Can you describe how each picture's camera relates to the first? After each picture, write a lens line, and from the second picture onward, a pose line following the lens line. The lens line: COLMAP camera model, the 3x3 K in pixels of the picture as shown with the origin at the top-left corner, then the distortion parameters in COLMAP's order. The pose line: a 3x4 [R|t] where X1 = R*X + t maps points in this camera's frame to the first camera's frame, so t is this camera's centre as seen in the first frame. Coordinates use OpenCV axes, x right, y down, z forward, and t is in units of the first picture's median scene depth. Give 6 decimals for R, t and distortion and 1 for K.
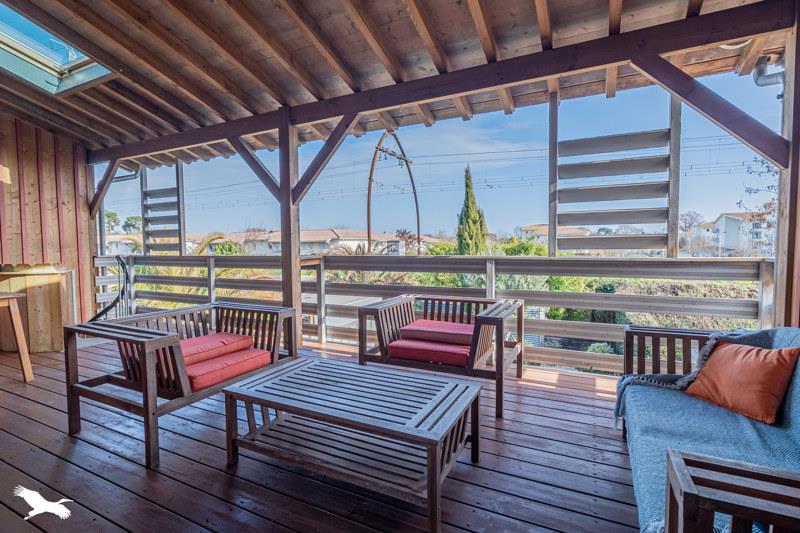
lens RADIAL K [[384.0, 0, 400.0], [0, 384.0, 266.5], [0, 0, 1]] dist [-0.001161, -0.000161]
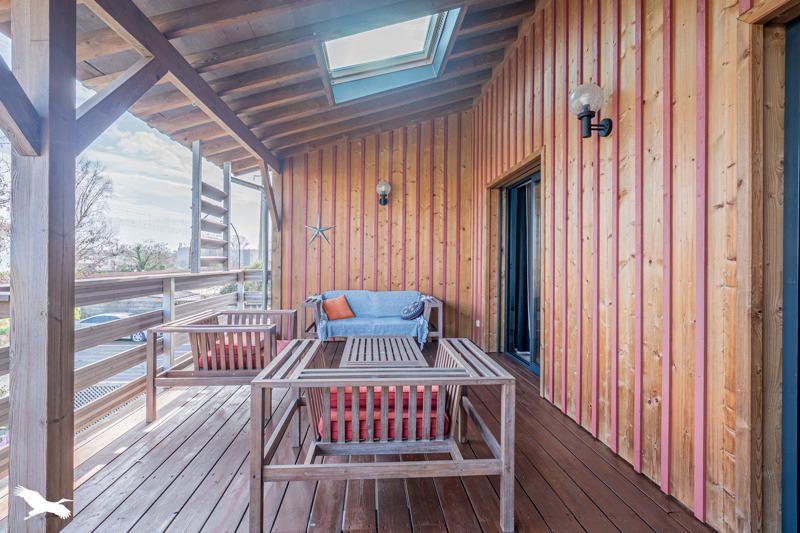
lens RADIAL K [[384.0, 0, 400.0], [0, 384.0, 266.5], [0, 0, 1]] dist [-0.001161, -0.000161]
pose [[-0.506475, -0.009841, 0.862199, -0.999247], [0.040680, 0.998549, 0.035294, -0.064188], [-0.861295, 0.052950, -0.505340, 1.085820]]
